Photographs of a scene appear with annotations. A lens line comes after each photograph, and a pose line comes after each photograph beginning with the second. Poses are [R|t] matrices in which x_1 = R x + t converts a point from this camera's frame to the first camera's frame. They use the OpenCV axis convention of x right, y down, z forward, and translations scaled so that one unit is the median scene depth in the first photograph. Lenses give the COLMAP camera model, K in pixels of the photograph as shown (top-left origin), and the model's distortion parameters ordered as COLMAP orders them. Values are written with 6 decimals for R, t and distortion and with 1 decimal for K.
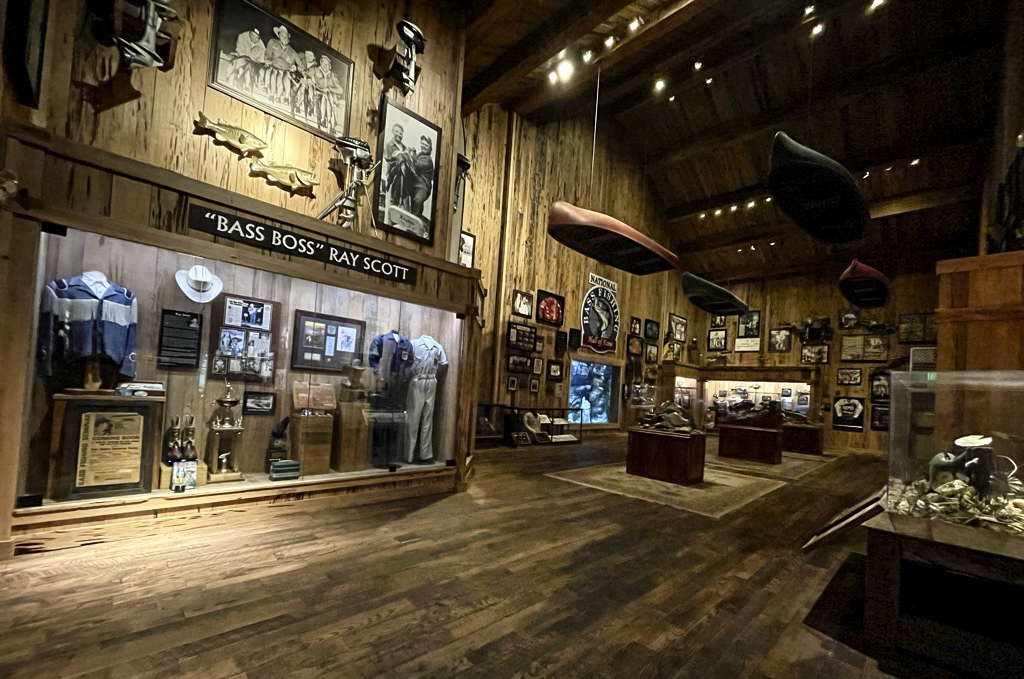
lens RADIAL K [[412.2, 0, 507.6], [0, 412.2, 365.0], [0, 0, 1]] dist [-0.002950, -0.000192]
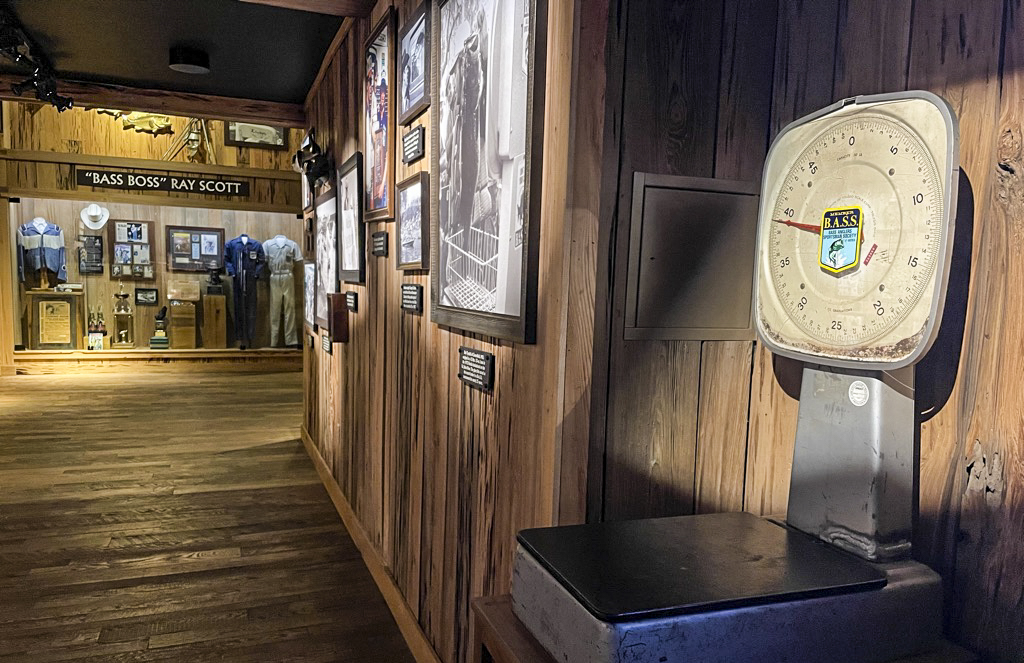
lens RADIAL K [[774.4, 0, 513.0], [0, 774.4, 332.1], [0, 0, 1]] dist [-0.000743, -0.018844]
pose [[0.923171, -0.009003, -0.384285, 1.568509], [0.051211, 0.993694, 0.099745, 0.015870], [0.380964, -0.111762, 0.917810, -0.947952]]
